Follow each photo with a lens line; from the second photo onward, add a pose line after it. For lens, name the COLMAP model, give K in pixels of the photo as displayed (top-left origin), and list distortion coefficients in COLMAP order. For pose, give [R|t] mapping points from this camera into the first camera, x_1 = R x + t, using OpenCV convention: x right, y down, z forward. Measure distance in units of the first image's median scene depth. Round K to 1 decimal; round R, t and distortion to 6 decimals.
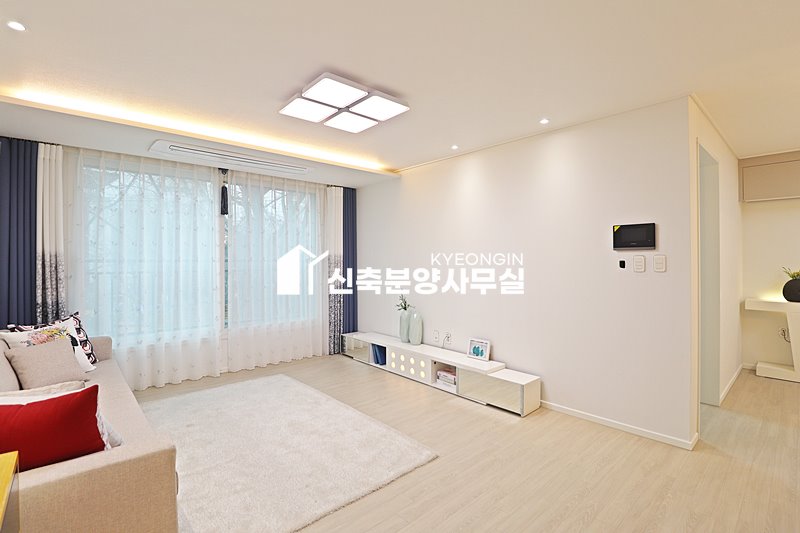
lens RADIAL K [[372.6, 0, 400.2], [0, 372.6, 260.5], [0, 0, 1]] dist [0.017438, -0.022025]
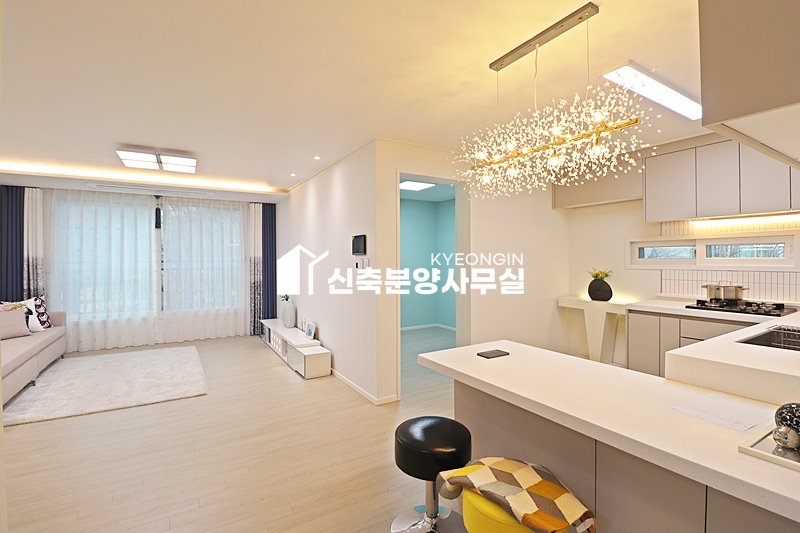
lens RADIAL K [[372.6, 0, 400.2], [0, 372.6, 260.5], [0, 0, 1]] dist [0.017438, -0.022025]
pose [[0.982307, -0.000018, -0.187277, 0.703242], [0.000256, 0.999999, 0.001246, -0.006762], [0.187276, -0.001271, 0.982306, -0.198626]]
